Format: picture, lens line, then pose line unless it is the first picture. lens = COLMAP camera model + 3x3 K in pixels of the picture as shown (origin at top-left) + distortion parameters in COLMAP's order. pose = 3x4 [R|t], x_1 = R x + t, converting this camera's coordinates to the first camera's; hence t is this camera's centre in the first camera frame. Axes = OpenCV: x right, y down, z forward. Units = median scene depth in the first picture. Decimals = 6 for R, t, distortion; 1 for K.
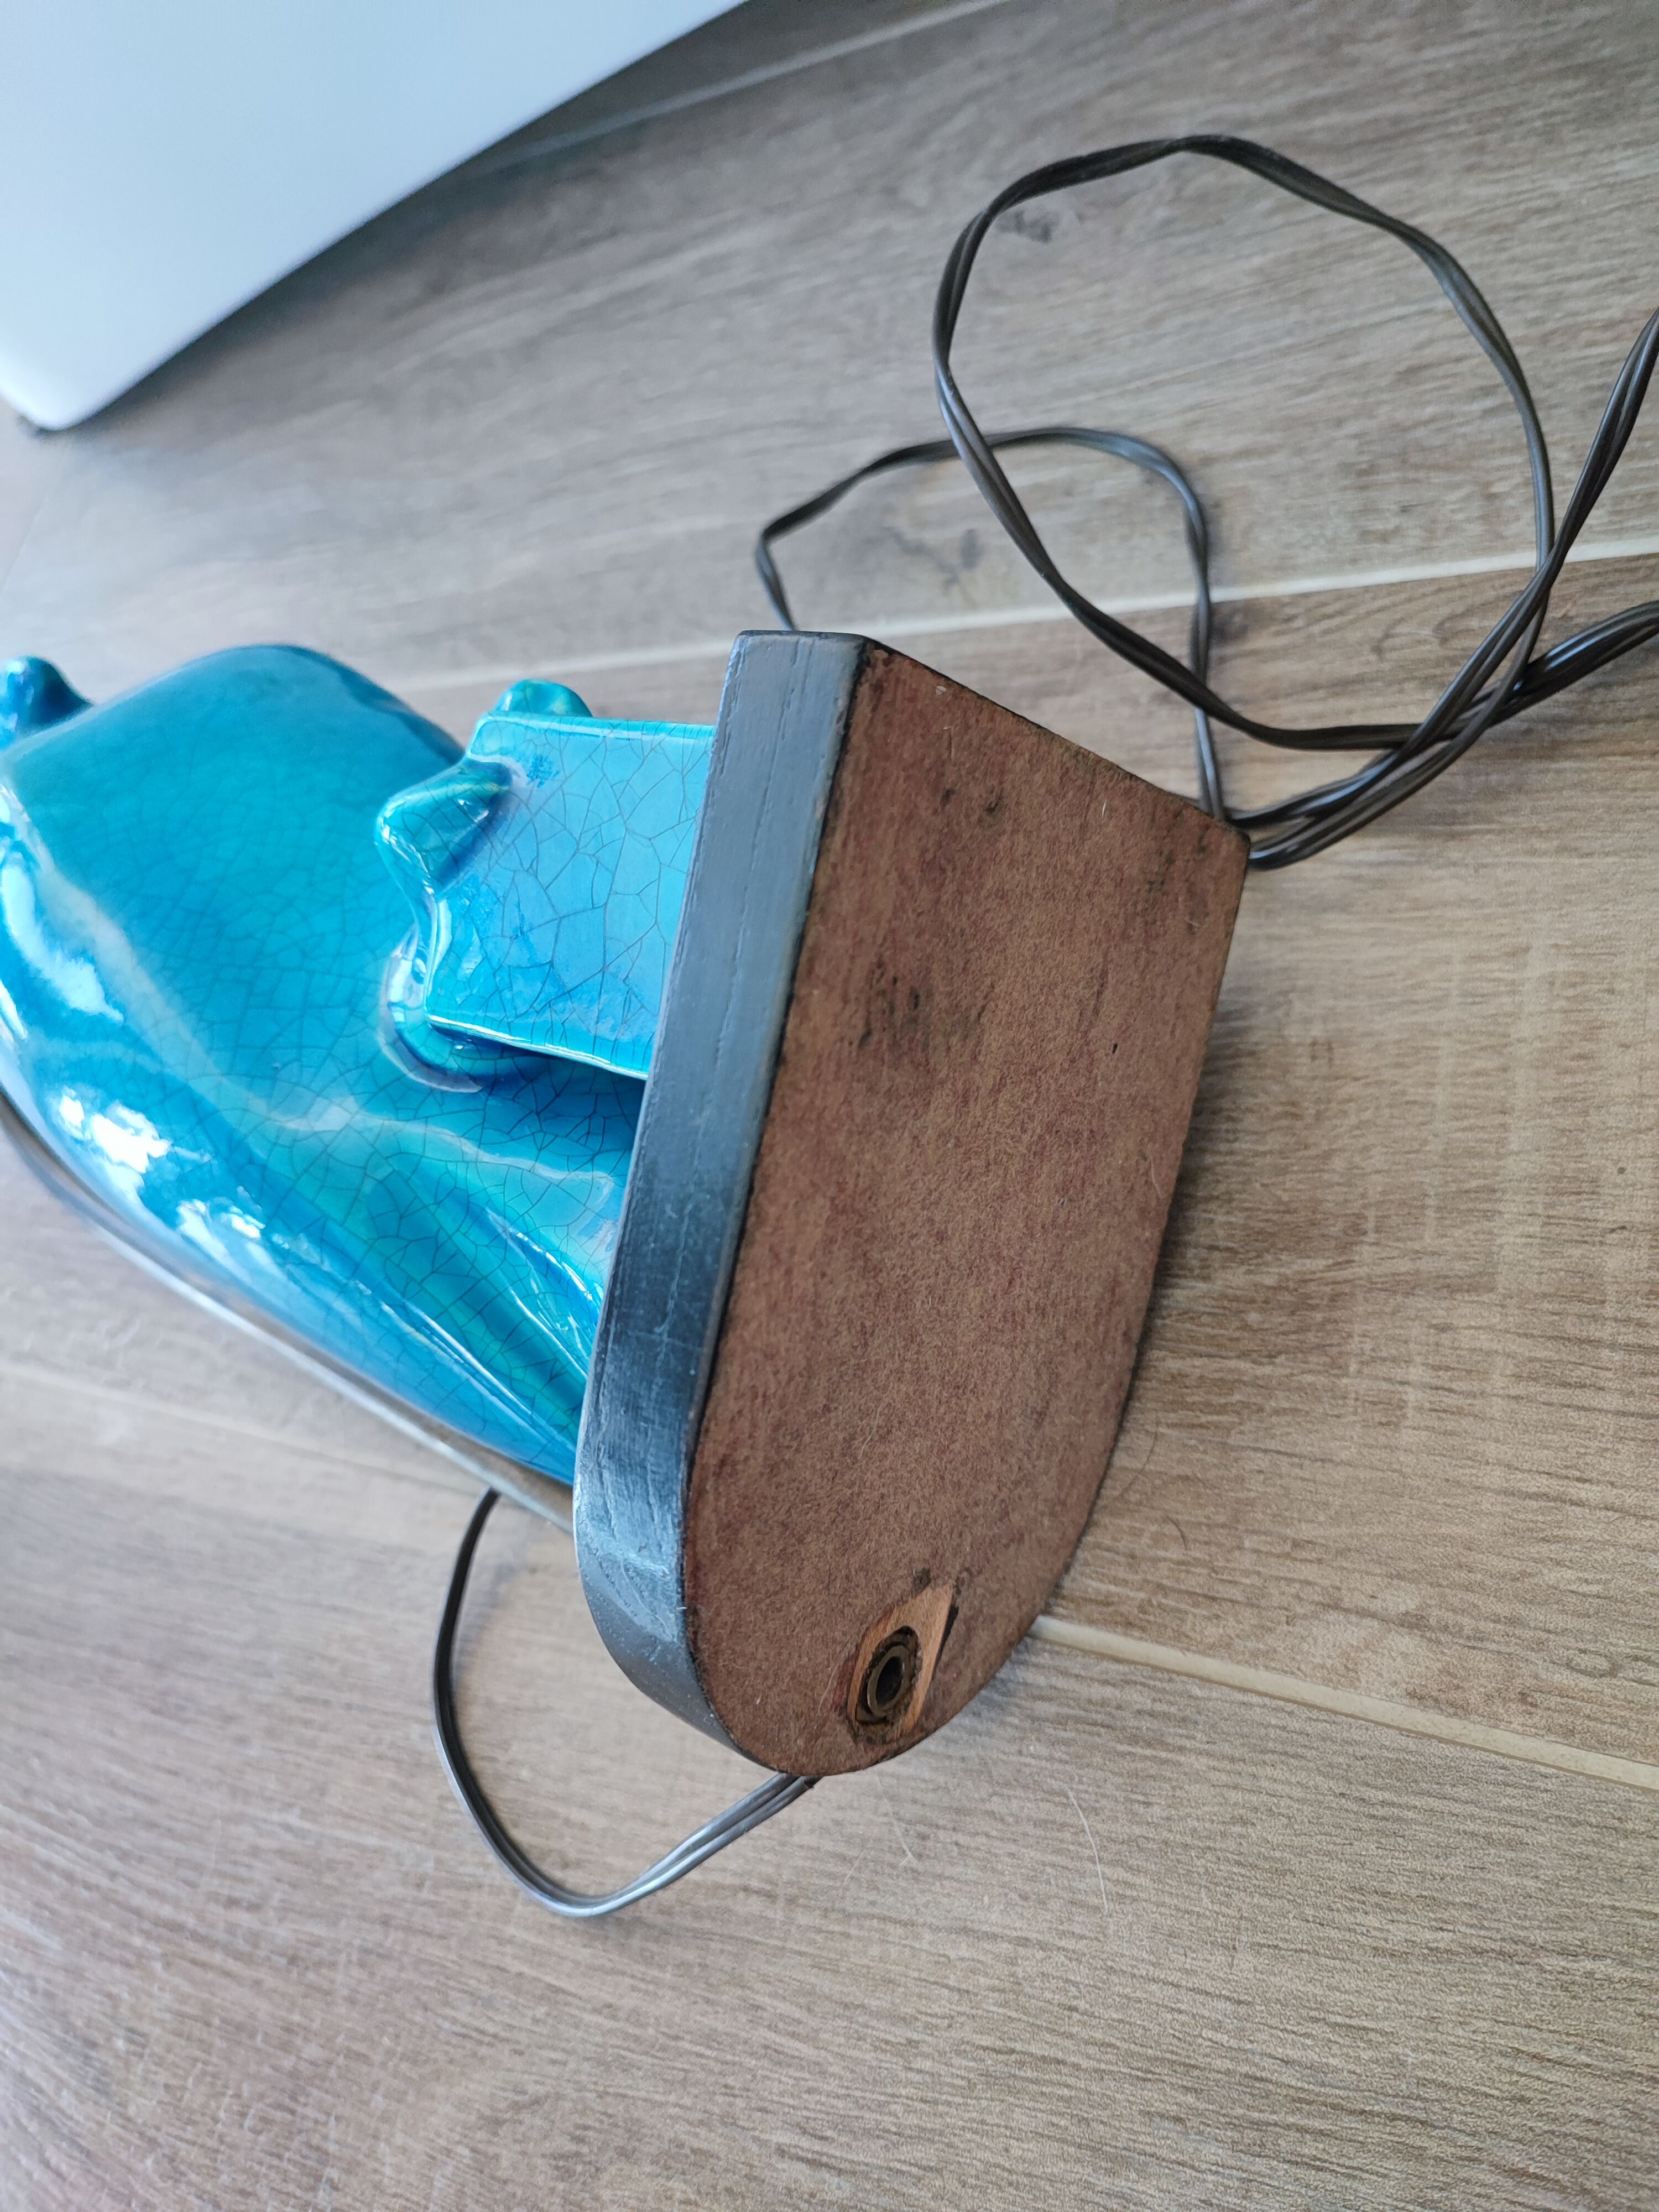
lens RADIAL K [[1680.5, 0, 830.5], [0, 1680.5, 1065.0], [0, 0, 1]] dist [0.000708, -0.003195]
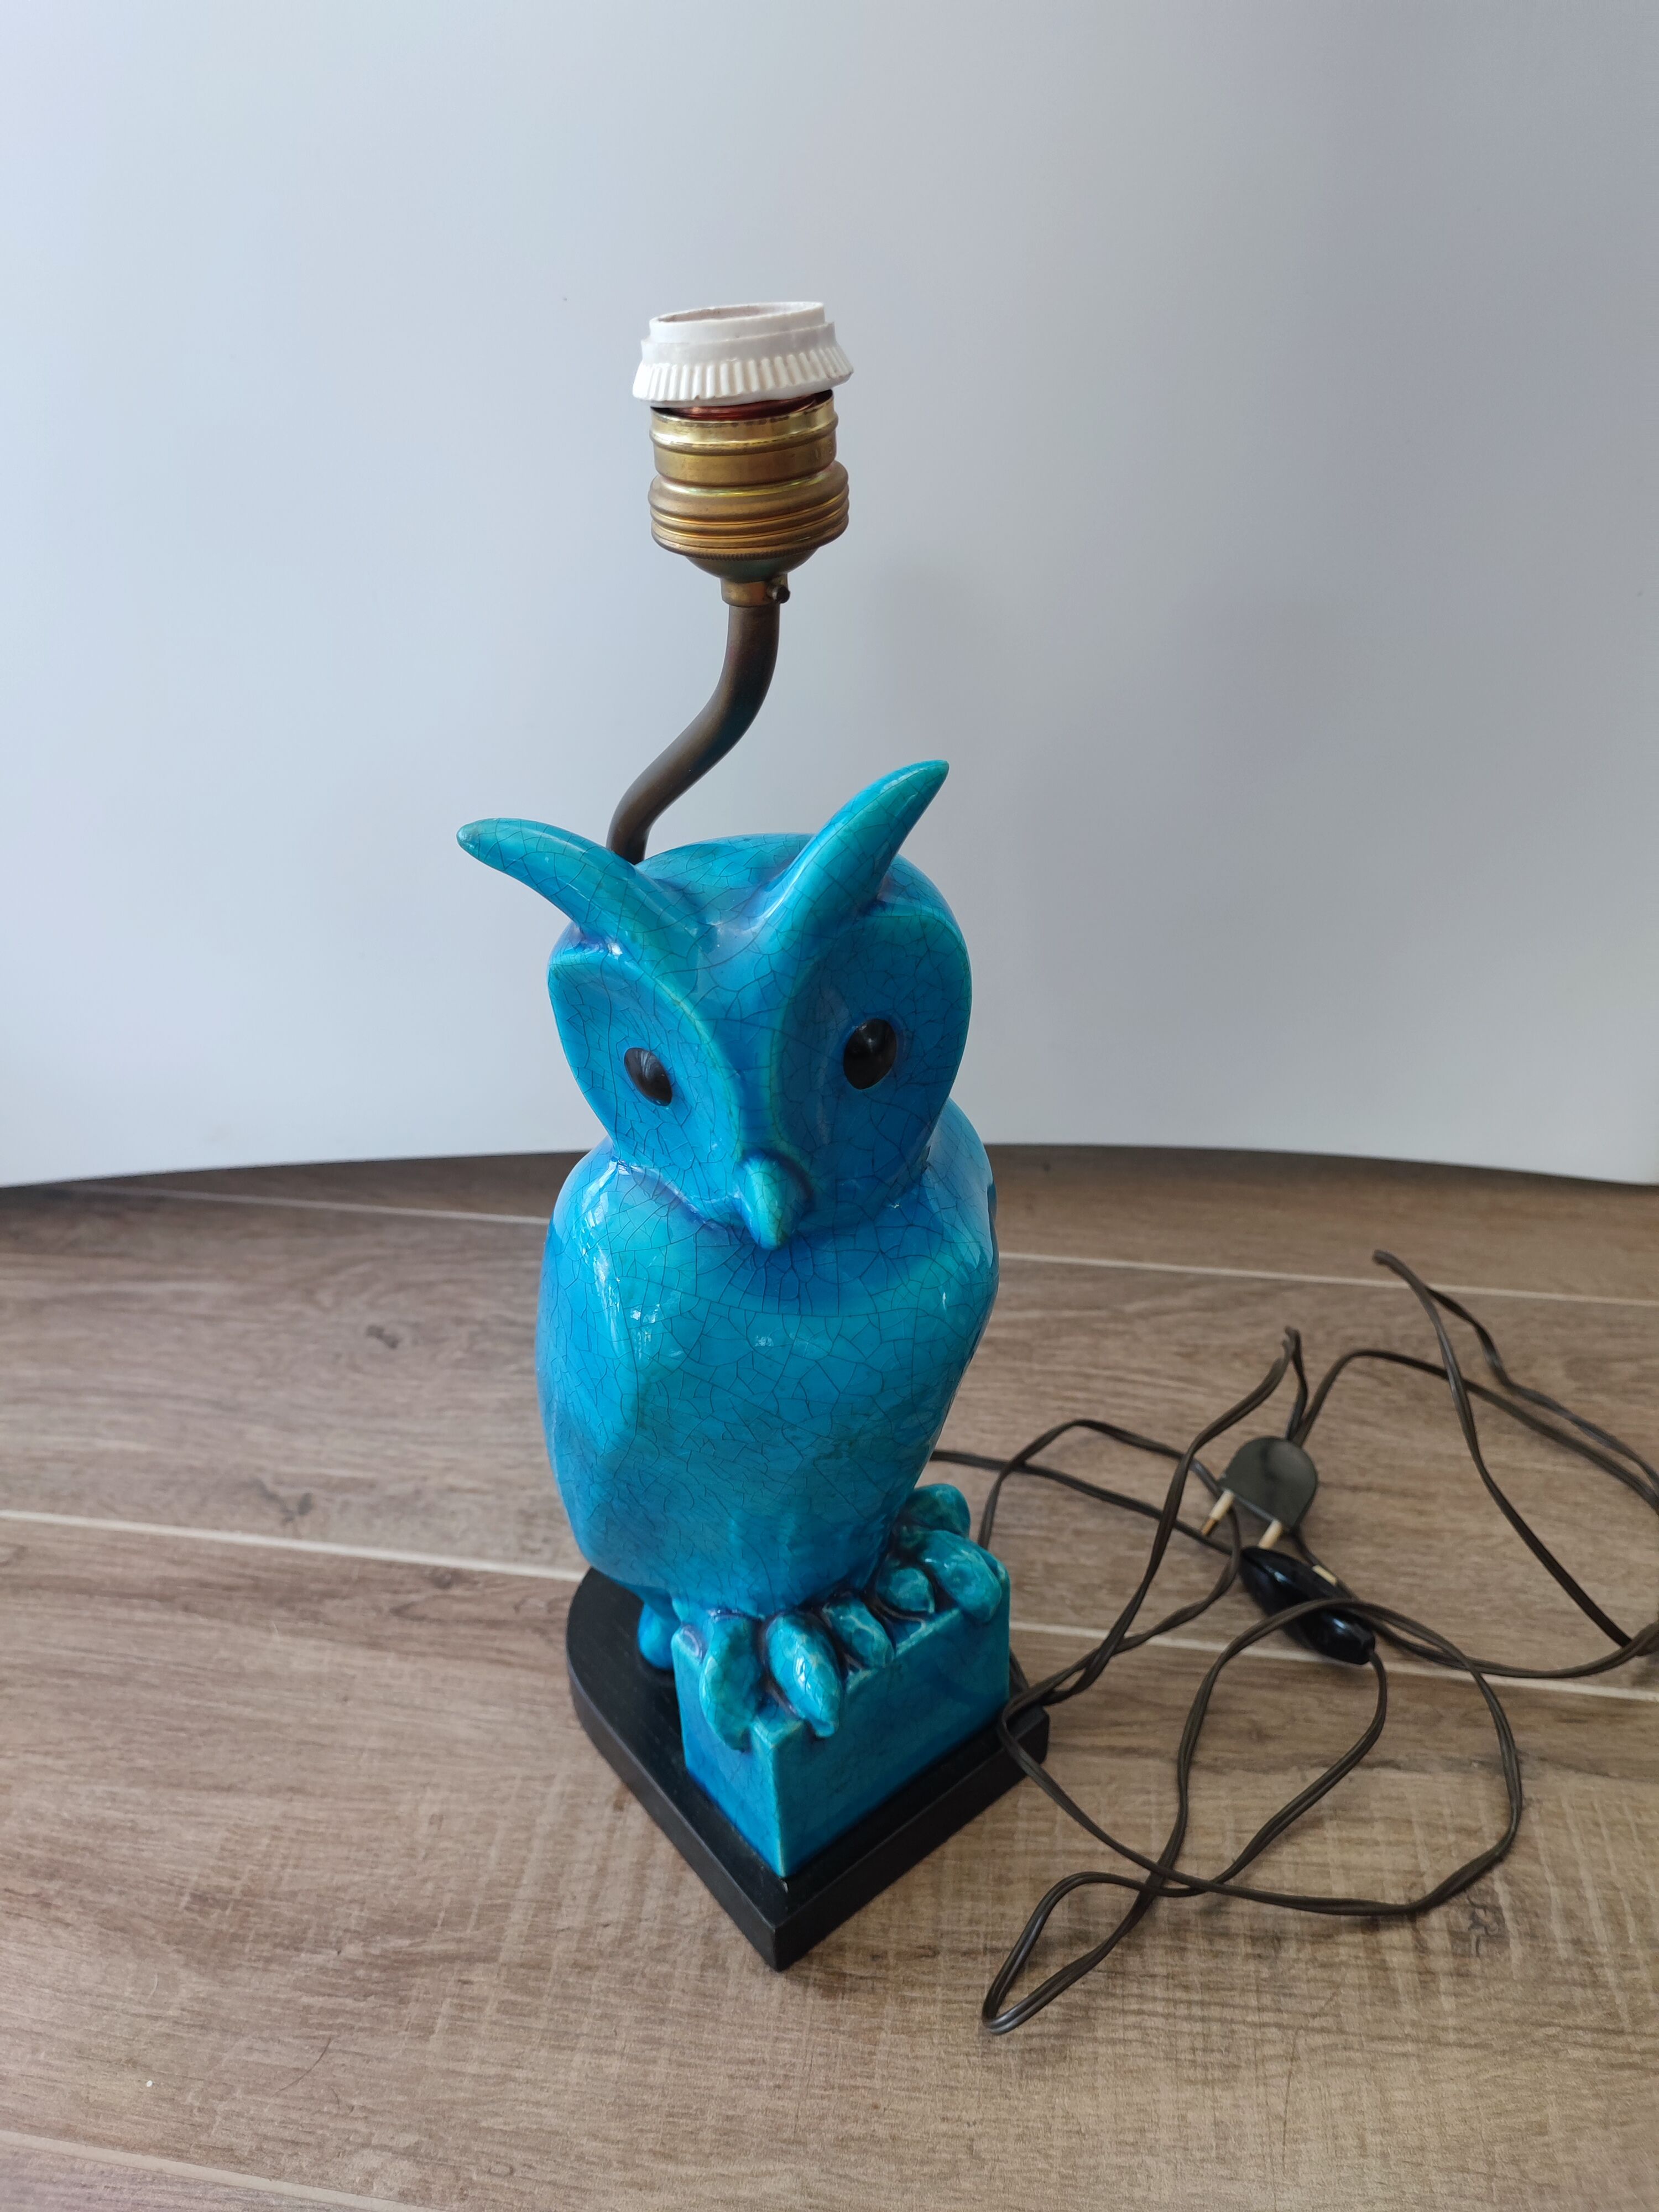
lens RADIAL K [[1598.4, 0, 794.7], [0, 1598.4, 1100.7], [0, 0, 1]] dist [0.031203, -0.063660]
pose [[0.888918, 0.334600, 0.312837, -0.133646], [-0.101410, 0.809758, -0.577934, 0.274549], [-0.446699, 0.482011, 0.753741, -0.700007]]
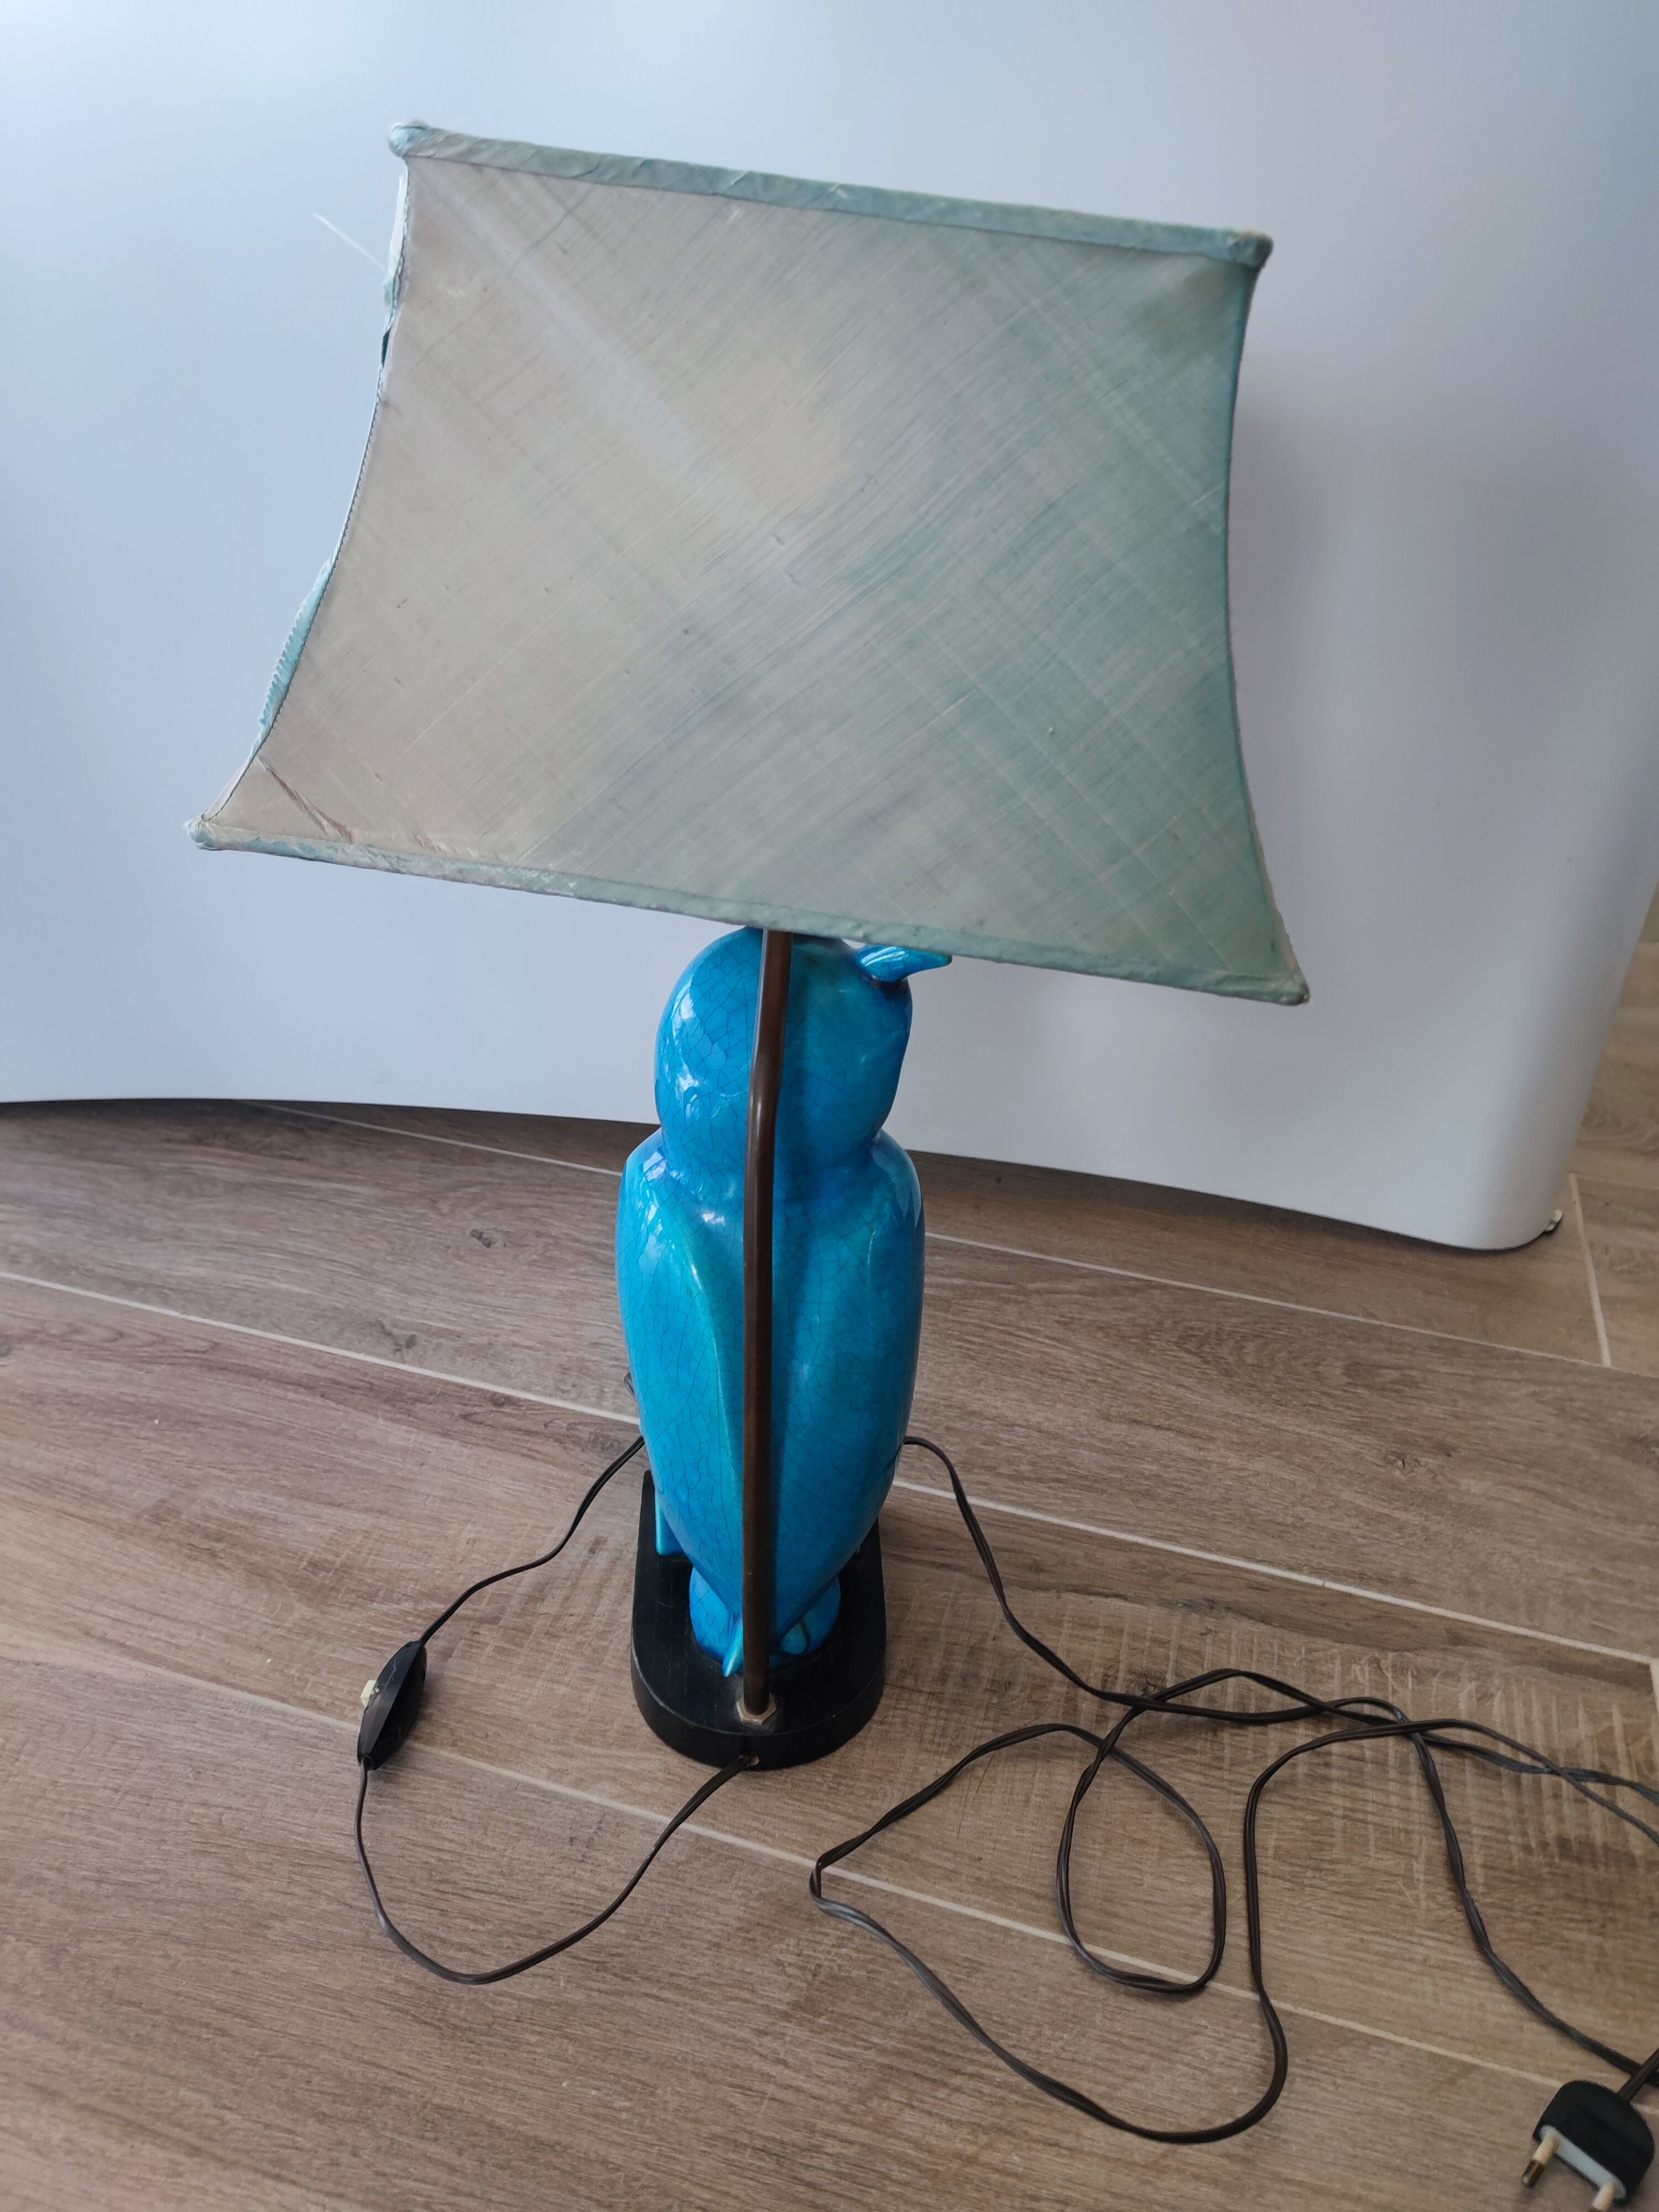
lens RADIAL K [[1592.9, 0, 801.0], [0, 1592.9, 1109.4], [0, 0, 1]] dist [-0.023368, 0.049818]
pose [[0.864362, 0.444859, 0.234475, -0.127200], [-0.244148, 0.778875, -0.577708, 0.676346], [-0.439625, 0.442102, 0.781841, -1.281355]]
